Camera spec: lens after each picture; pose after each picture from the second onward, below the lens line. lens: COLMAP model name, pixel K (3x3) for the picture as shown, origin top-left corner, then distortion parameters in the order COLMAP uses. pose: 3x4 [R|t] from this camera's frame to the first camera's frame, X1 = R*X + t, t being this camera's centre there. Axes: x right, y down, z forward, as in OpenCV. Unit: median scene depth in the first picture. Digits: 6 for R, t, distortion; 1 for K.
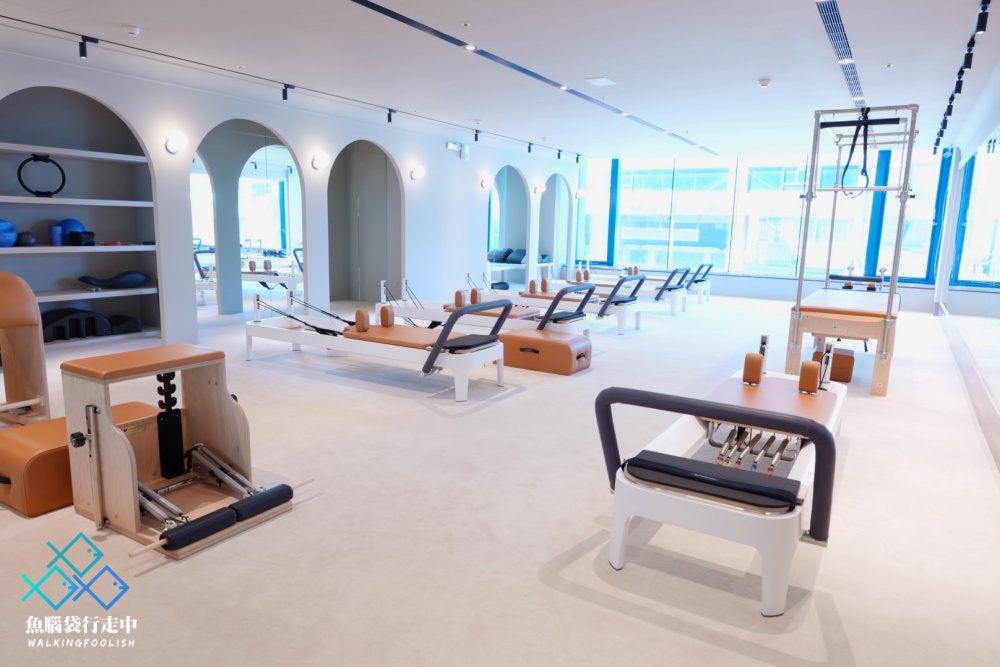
lens RADIAL K [[658.9, 0, 500.0], [0, 658.9, 333.5], [0, 0, 1]] dist [0.002158, 0.000267]
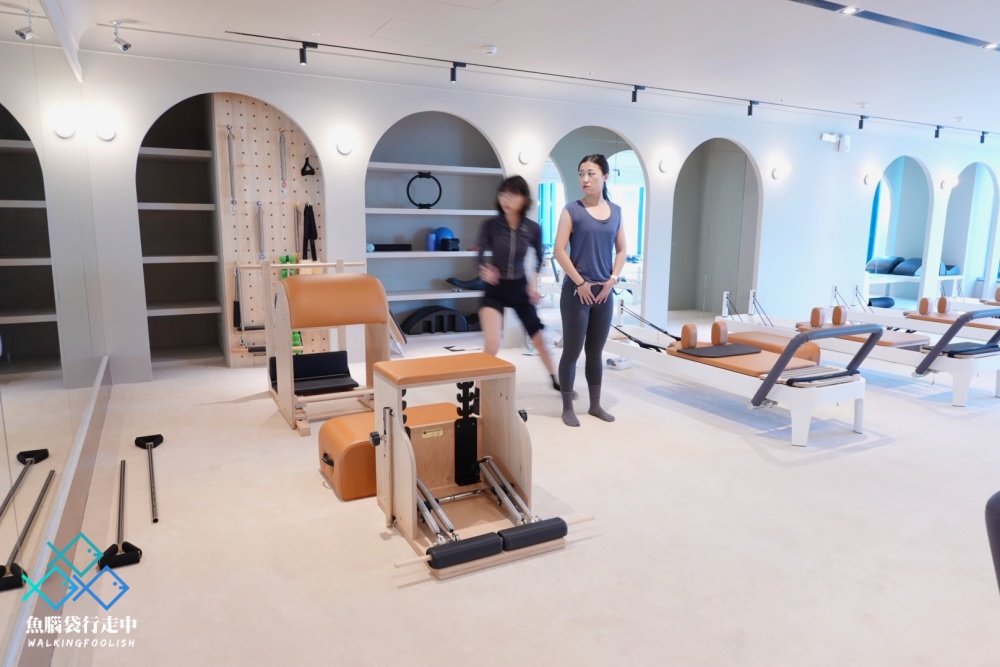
lens RADIAL K [[658.9, 0, 500.0], [0, 658.9, 333.5], [0, 0, 1]] dist [0.002158, 0.000267]
pose [[0.859181, 0.070982, -0.506724, 0.019084], [-0.074716, 0.997120, 0.012990, -0.013143], [0.506187, 0.026700, 0.862010, 0.073699]]
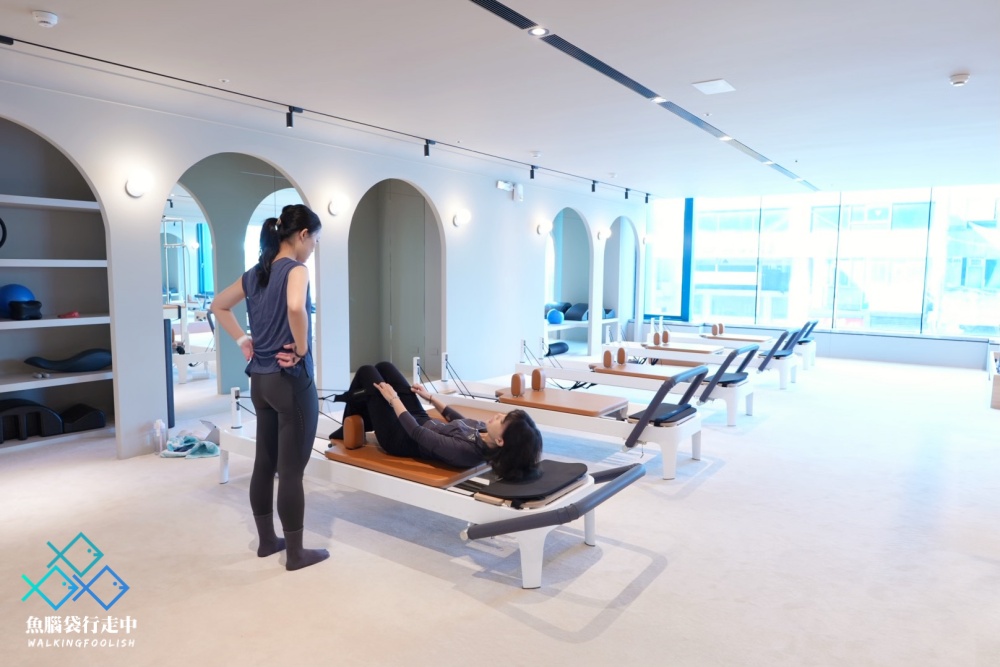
lens RADIAL K [[658.9, 0, 500.0], [0, 658.9, 333.5], [0, 0, 1]] dist [0.002158, 0.000267]
pose [[0.997723, -0.007258, -0.067052, -0.031411], [0.002835, 0.997828, -0.065818, -0.061999], [0.067384, 0.065478, 0.995576, 0.264111]]
